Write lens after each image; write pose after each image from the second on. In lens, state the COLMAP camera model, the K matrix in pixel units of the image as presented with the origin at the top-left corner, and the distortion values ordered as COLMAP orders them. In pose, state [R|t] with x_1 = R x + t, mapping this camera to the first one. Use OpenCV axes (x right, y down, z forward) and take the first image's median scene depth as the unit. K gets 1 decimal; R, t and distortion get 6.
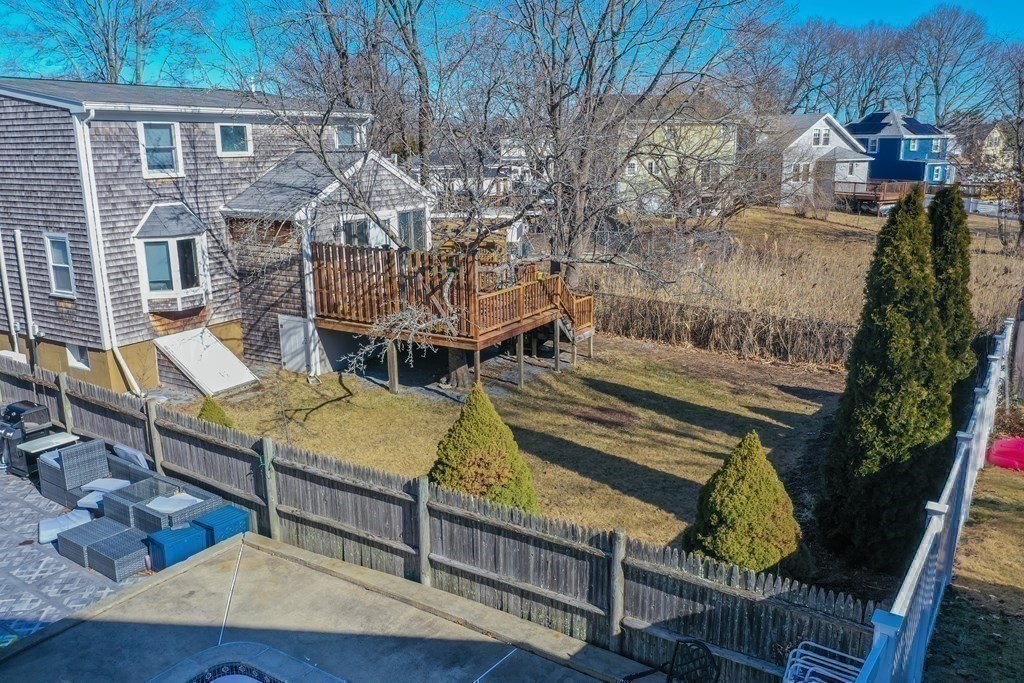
lens RADIAL K [[808.7, 0, 512.0], [0, 808.7, 341.5], [0, 0, 1]] dist [0.003408, -0.005391]
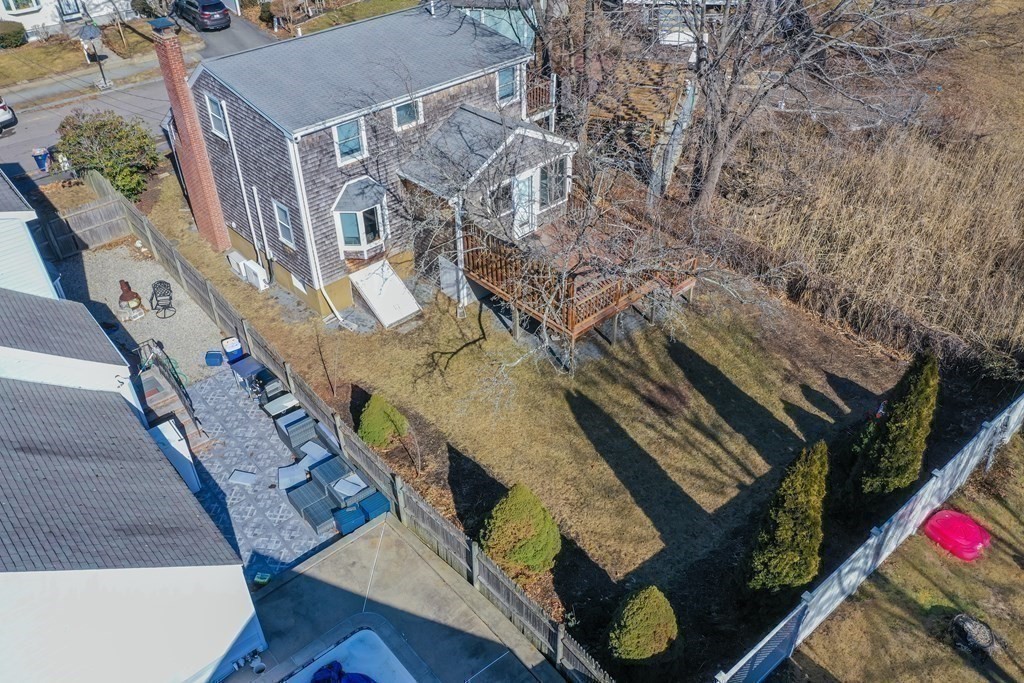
lens RADIAL K [[808.7, 0, 512.0], [0, 808.7, 341.5], [0, 0, 1]] dist [0.003408, -0.005391]
pose [[0.961457, 0.167148, -0.218318, 0.143852], [-0.063923, 0.908135, 0.413768, -0.500327], [0.267423, -0.383865, 0.883817, -0.181801]]
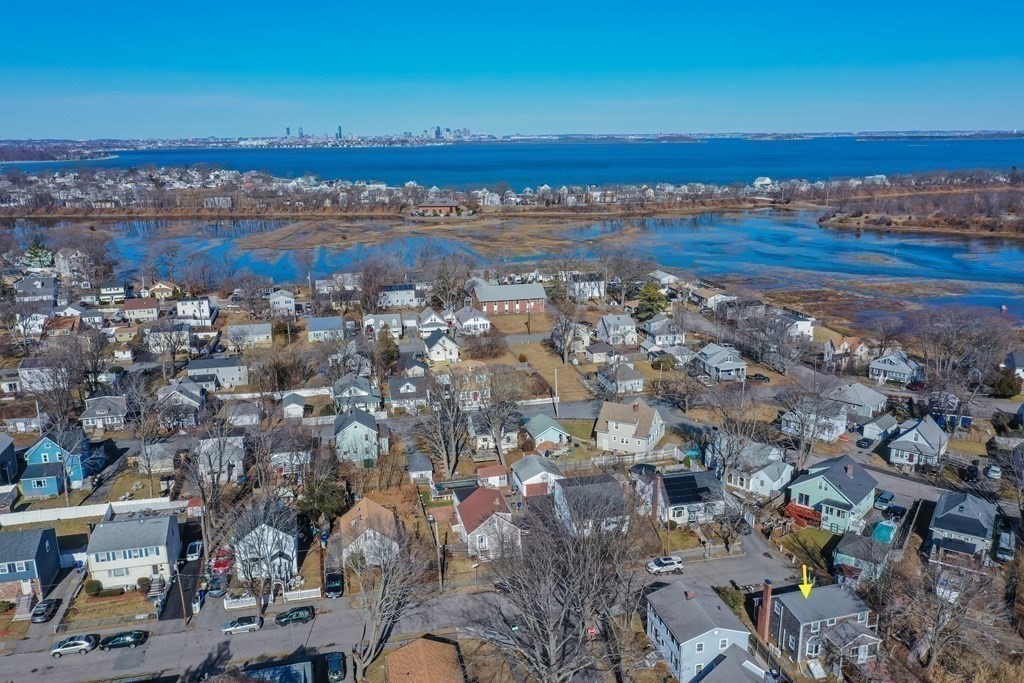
lens RADIAL K [[808.7, 0, 512.0], [0, 808.7, 341.5], [0, 0, 1]] dist [0.003408, -0.005391]
pose [[0.725035, 0.170212, -0.667347, 1.265046], [-0.163668, 0.983803, 0.073110, -2.062502], [0.668982, 0.056216, 0.741150, -4.128329]]
